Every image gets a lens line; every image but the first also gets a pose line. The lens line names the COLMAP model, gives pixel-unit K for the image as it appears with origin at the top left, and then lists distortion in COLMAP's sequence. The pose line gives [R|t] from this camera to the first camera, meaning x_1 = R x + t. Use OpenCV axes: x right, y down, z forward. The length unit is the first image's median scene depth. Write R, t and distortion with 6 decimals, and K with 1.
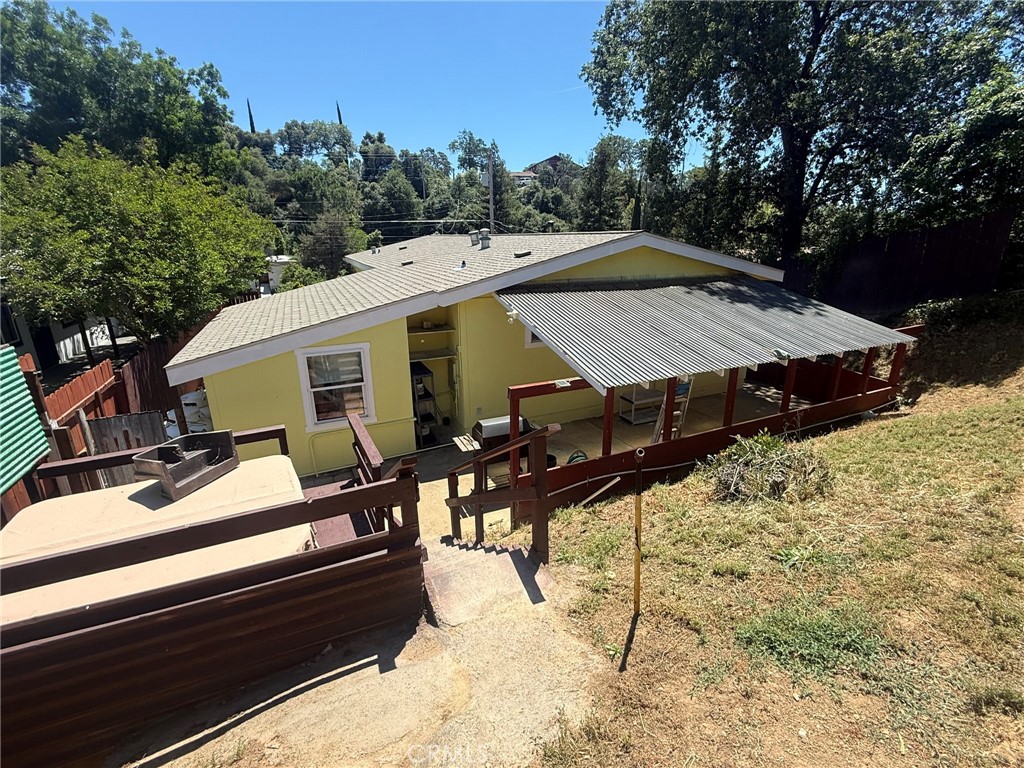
lens RADIAL K [[471.6, 0, 512.0], [0, 471.6, 384.0], [0, 0, 1]] dist [0.000426, 0.000145]
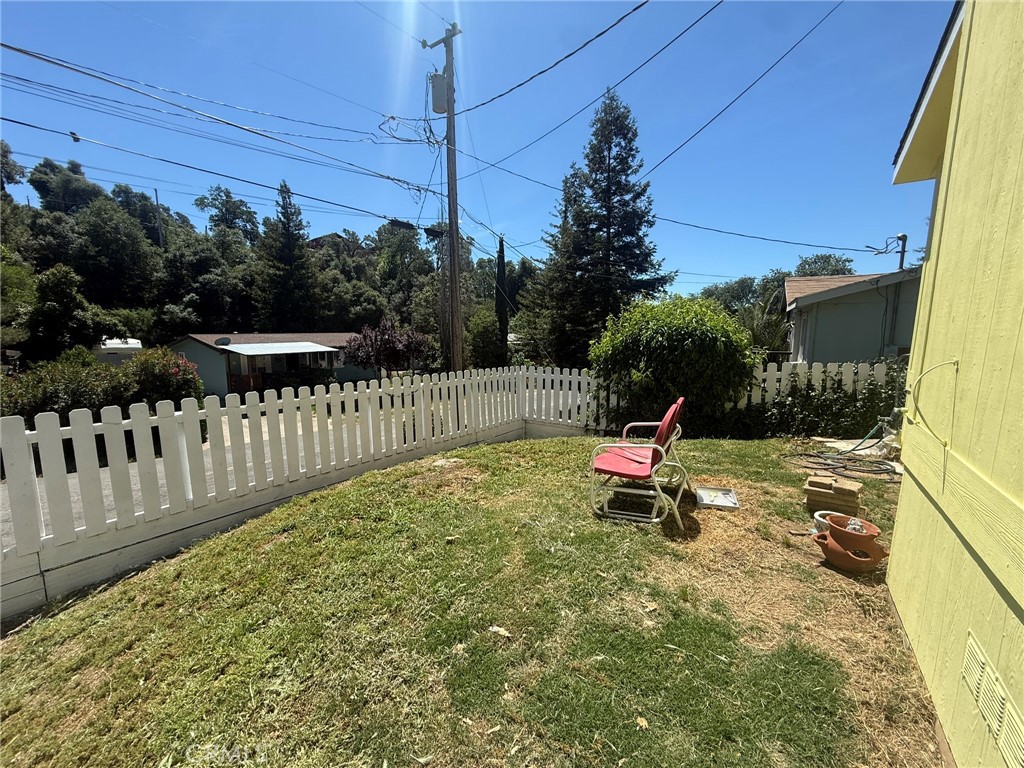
lens RADIAL K [[413.0, 0, 510.8], [0, 413.0, 381.3], [0, 0, 1]] dist [0.007635, -0.000108]
pose [[0.854301, -0.059204, 0.516396, -0.643244], [0.148142, 0.980020, -0.132721, -0.393480], [-0.498221, 0.189883, 0.846003, 2.198019]]
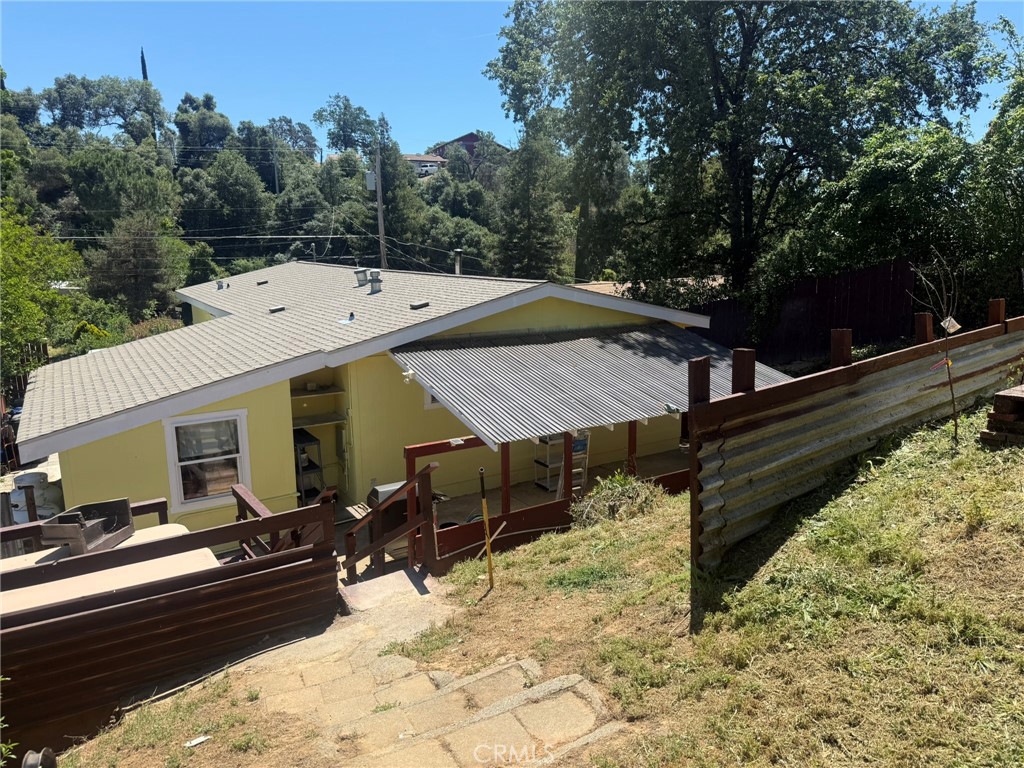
lens RADIAL K [[721.9, 0, 515.5], [0, 721.9, 385.5], [0, 0, 1]] dist [0.116449, -0.169796]
pose [[0.990497, -0.025724, 0.135106, 0.013630], [0.040207, 0.993597, -0.105589, 0.029302], [-0.131525, 0.110018, 0.985189, -0.360376]]
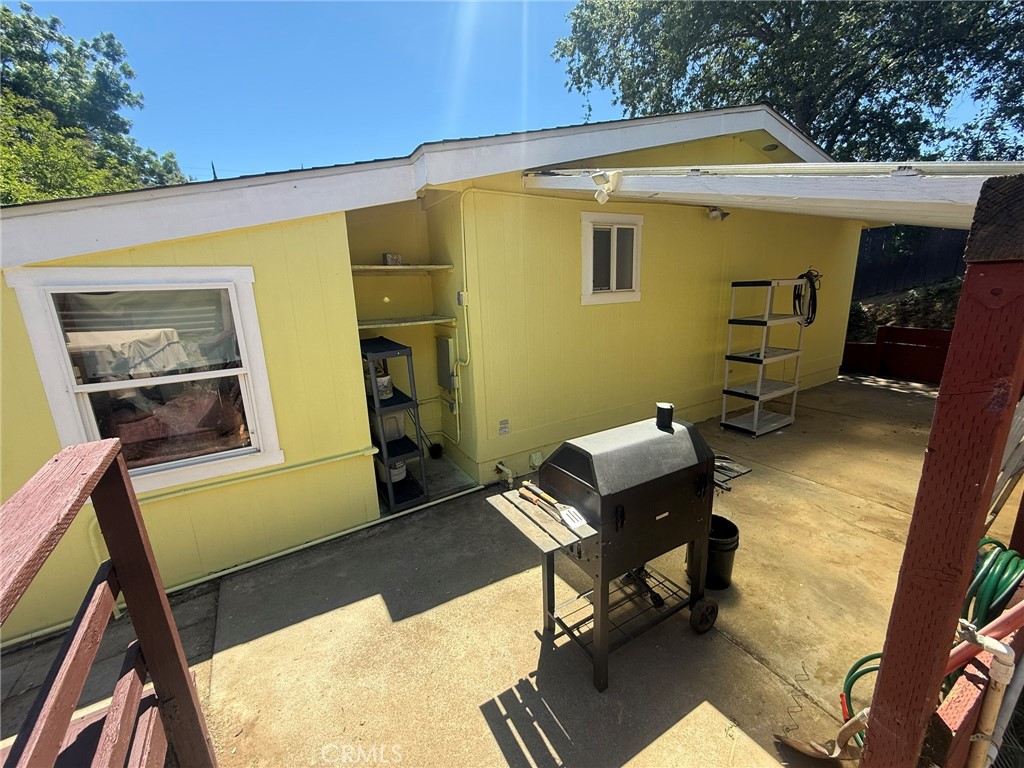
lens RADIAL K [[413.0, 0, 510.8], [0, 413.0, 381.3], [0, 0, 1]] dist [0.007635, -0.000108]
pose [[0.993192, -0.048376, 0.105971, -0.099917], [0.056725, 0.995397, -0.077244, 0.040233], [-0.101747, 0.082730, 0.991364, 0.512156]]
